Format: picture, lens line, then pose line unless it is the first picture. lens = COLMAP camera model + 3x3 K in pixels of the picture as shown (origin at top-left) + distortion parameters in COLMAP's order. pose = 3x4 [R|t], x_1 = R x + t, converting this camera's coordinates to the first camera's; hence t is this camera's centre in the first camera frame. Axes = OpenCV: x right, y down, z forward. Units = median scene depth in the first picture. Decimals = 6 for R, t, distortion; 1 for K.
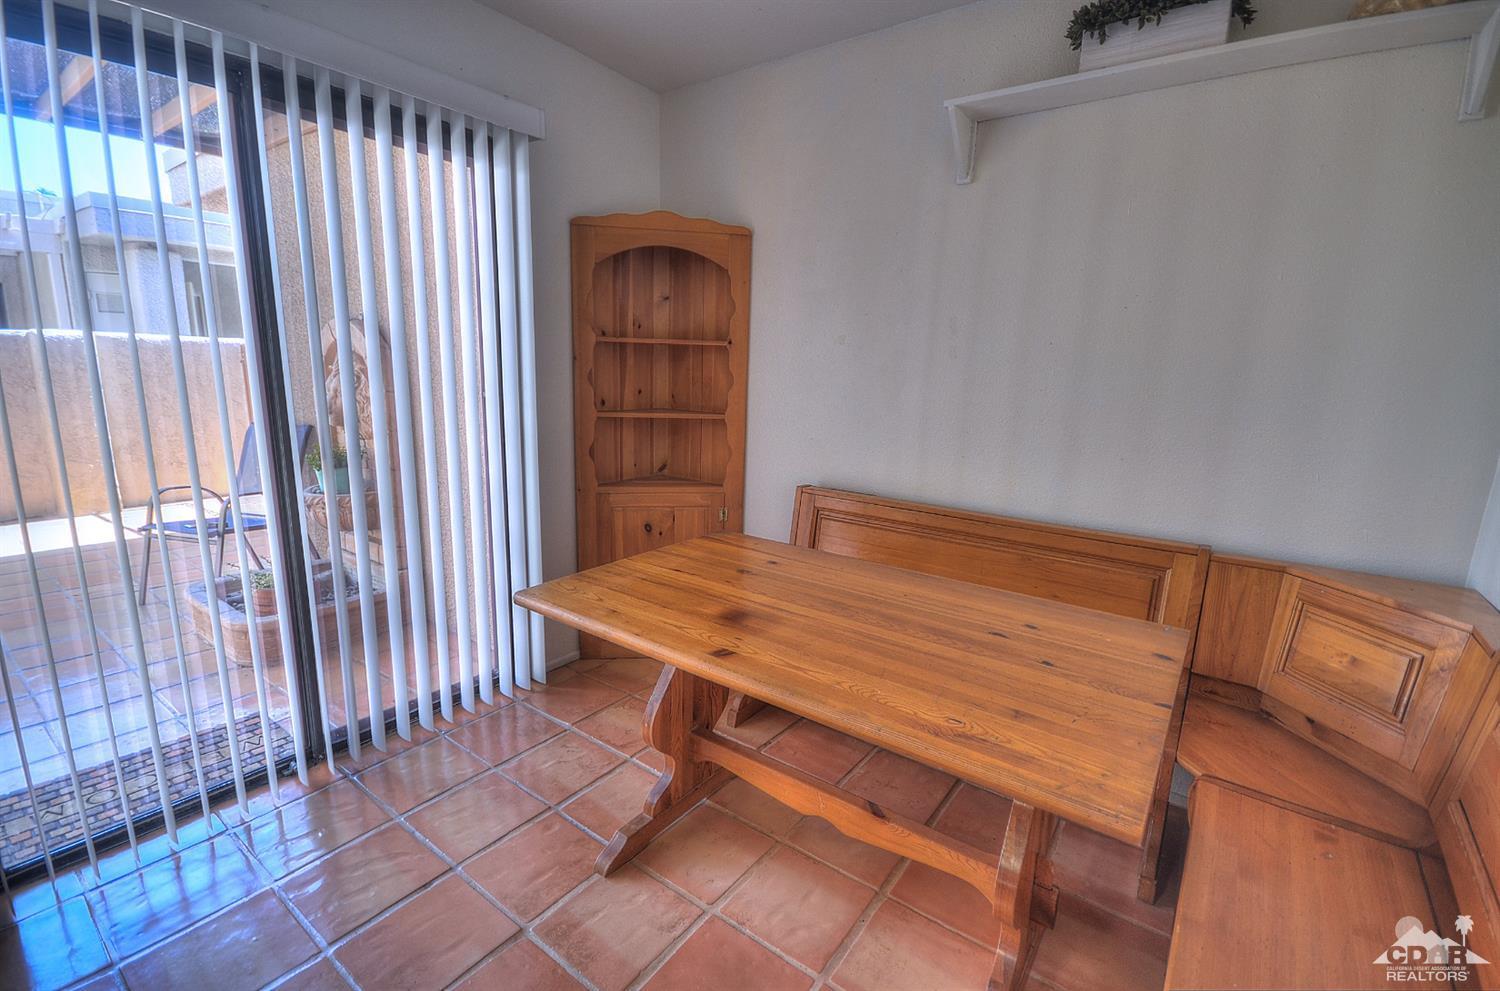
lens RADIAL K [[663.3, 0, 753.0], [0, 663.3, 498.4], [0, 0, 1]] dist [-0.001340, -0.001630]
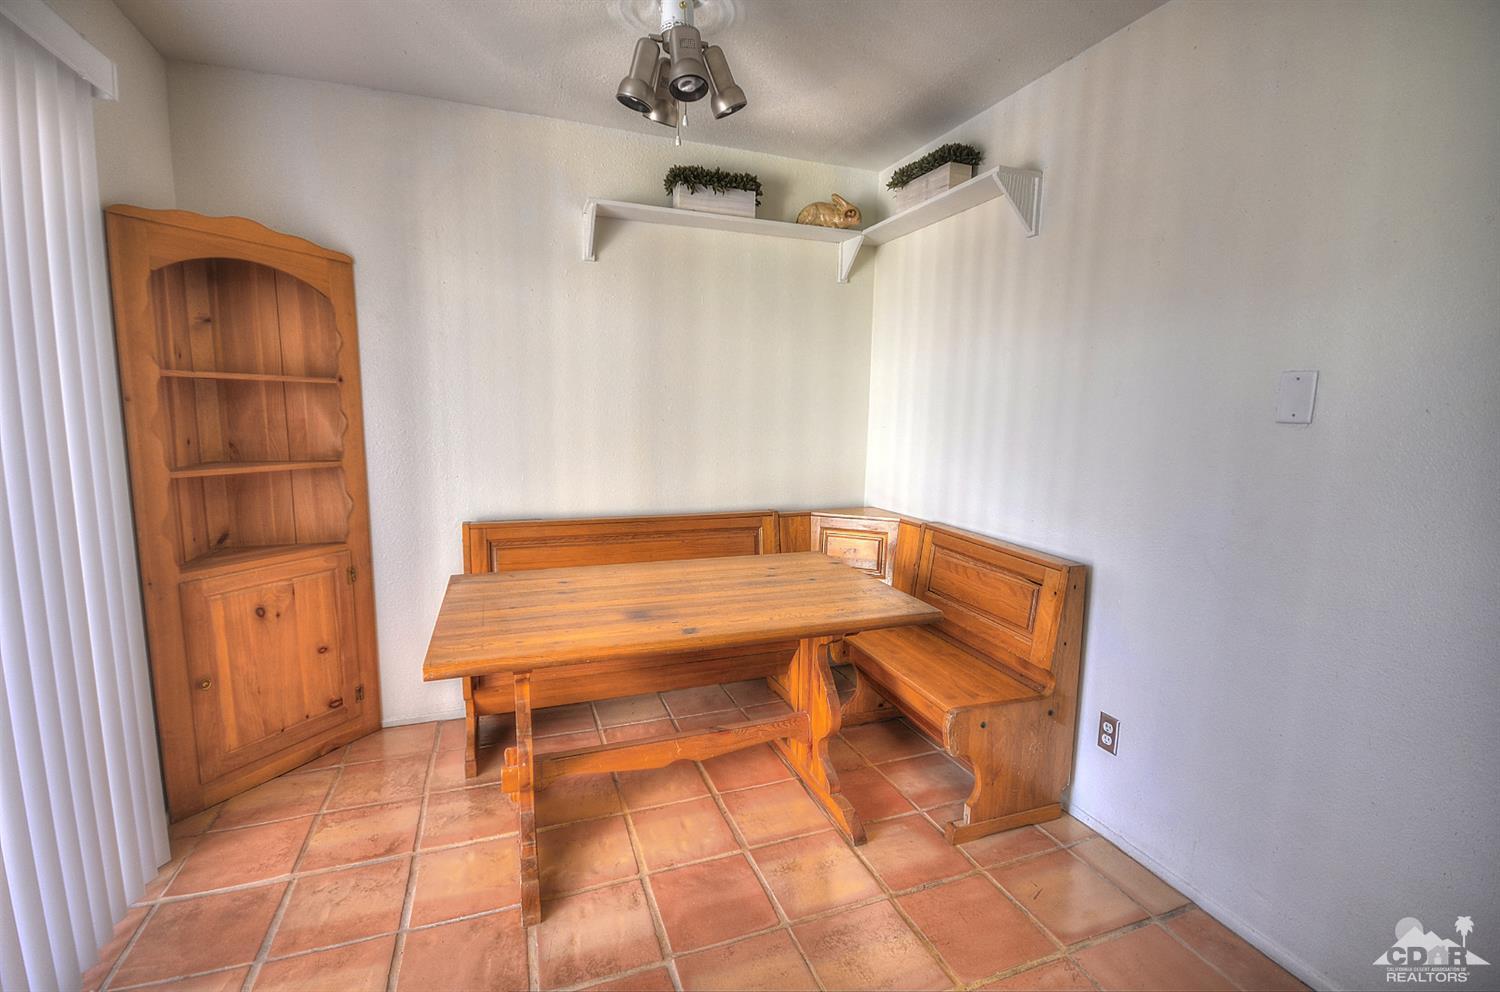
lens RADIAL K [[665.0, 0, 746.1], [0, 665.0, 502.2], [0, 0, 1]] dist [-0.002401, -0.001395]
pose [[0.543931, -0.134707, 0.828247, -0.510699], [0.166740, 0.984699, 0.050650, -0.029863], [-0.822397, 0.110552, 0.558069, 0.080408]]
